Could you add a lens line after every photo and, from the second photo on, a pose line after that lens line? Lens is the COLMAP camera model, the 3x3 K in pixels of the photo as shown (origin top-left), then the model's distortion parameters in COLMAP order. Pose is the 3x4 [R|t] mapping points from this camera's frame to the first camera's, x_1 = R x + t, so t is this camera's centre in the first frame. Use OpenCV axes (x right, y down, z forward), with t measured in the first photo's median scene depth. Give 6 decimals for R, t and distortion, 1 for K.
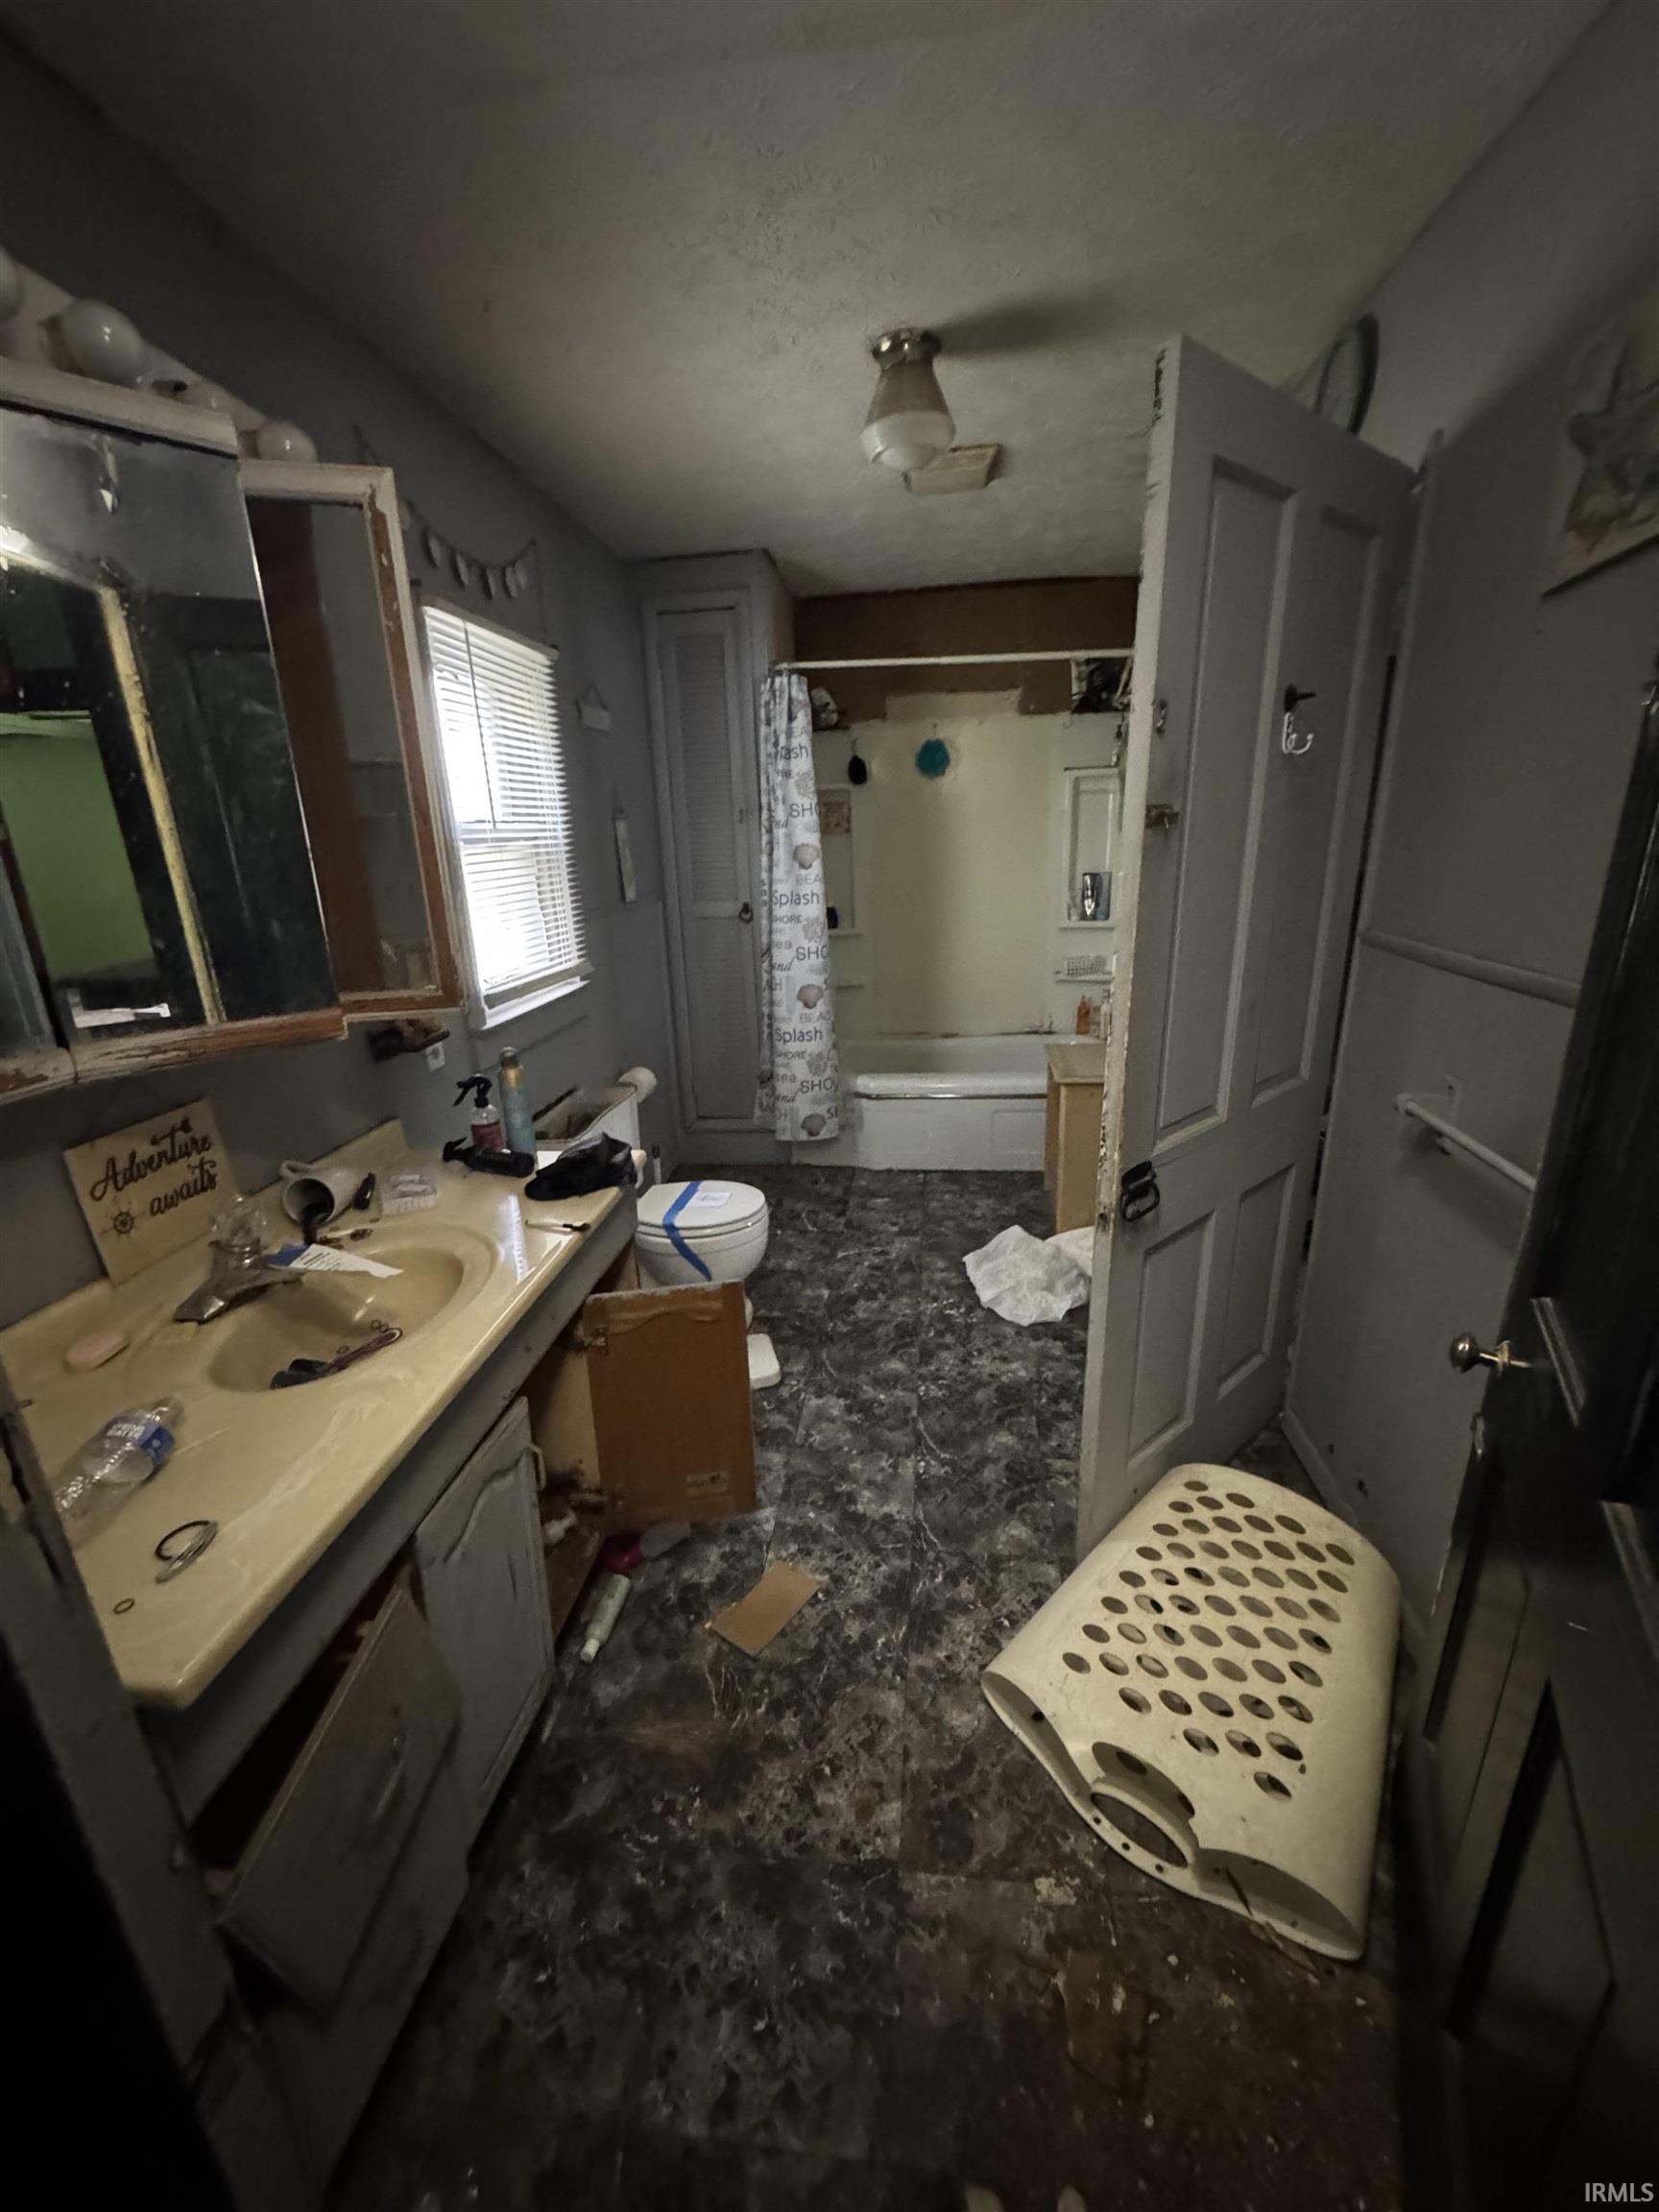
lens RADIAL K [[885.7, 0, 824.8], [0, 885.7, 1101.4], [0, 0, 1]] dist [0.003176, 0.000459]
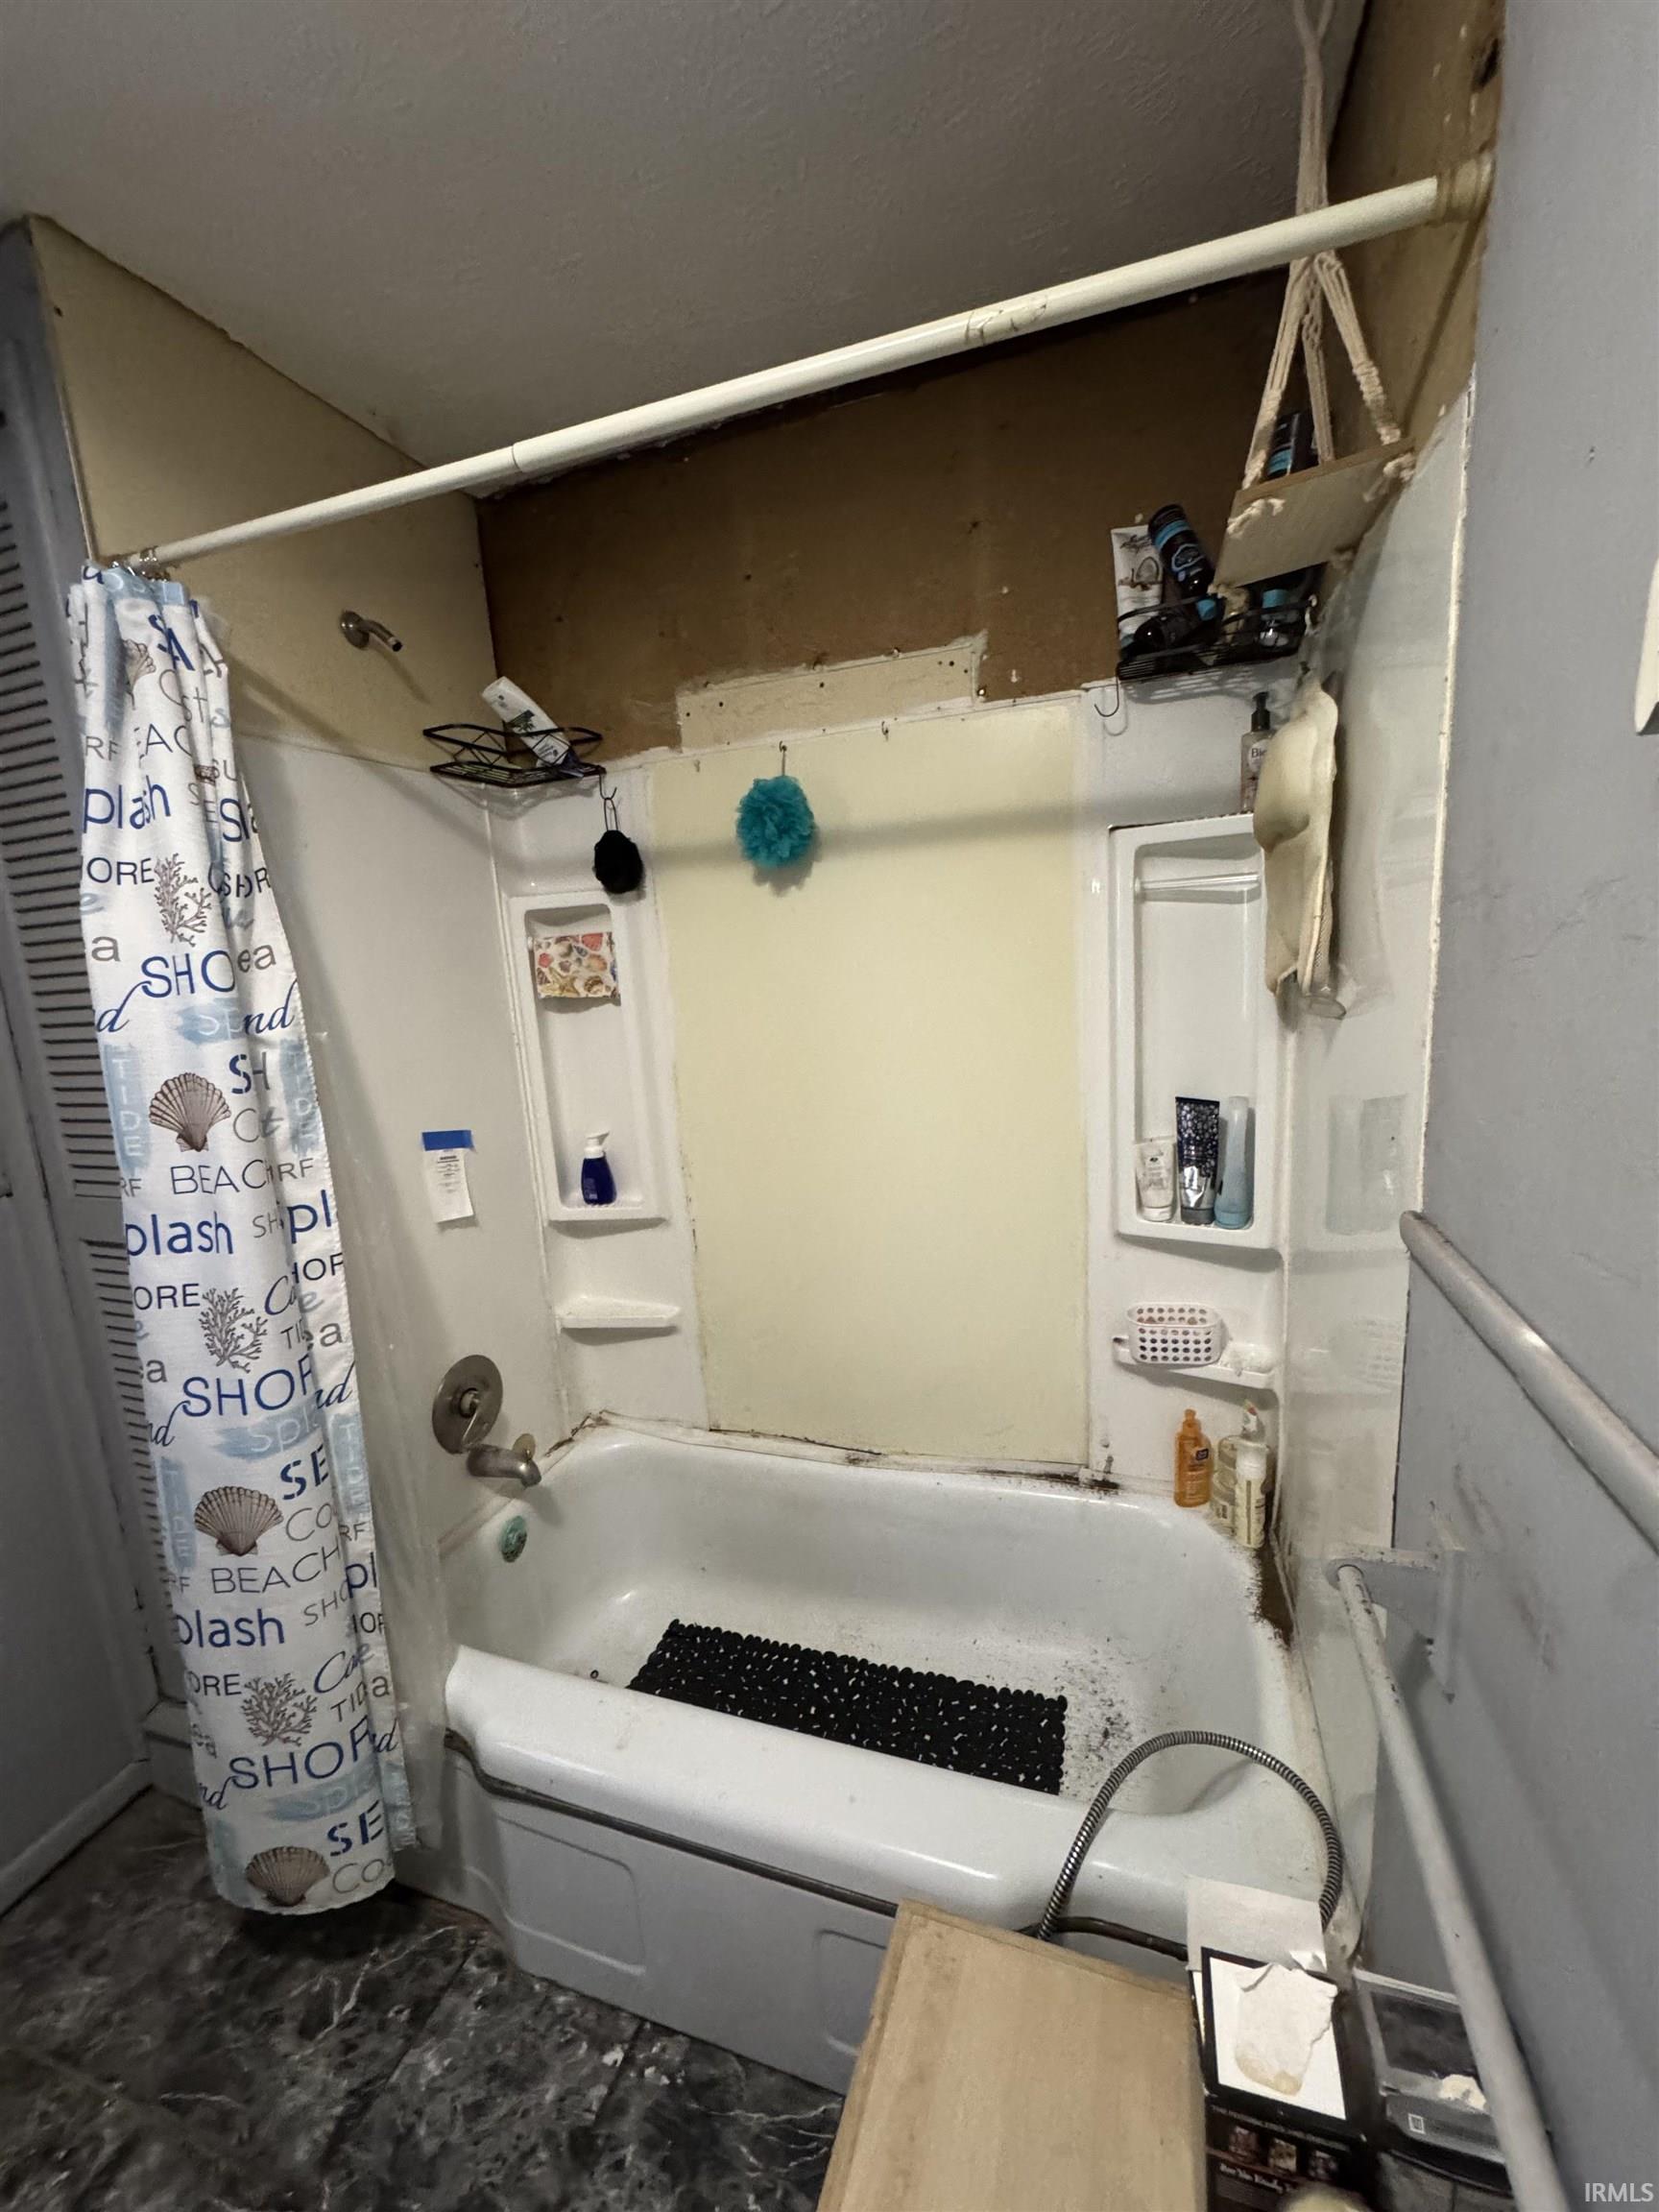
lens RADIAL K [[885.7, 0, 841.0], [0, 885.7, 1115.5], [0, 0, 1]] dist [0.003176, 0.000459]
pose [[0.974925, 0.005240, -0.222470, 0.240365], [-0.028477, 0.994441, -0.101370, -0.209287], [0.220702, 0.105164, 0.969655, 0.615593]]
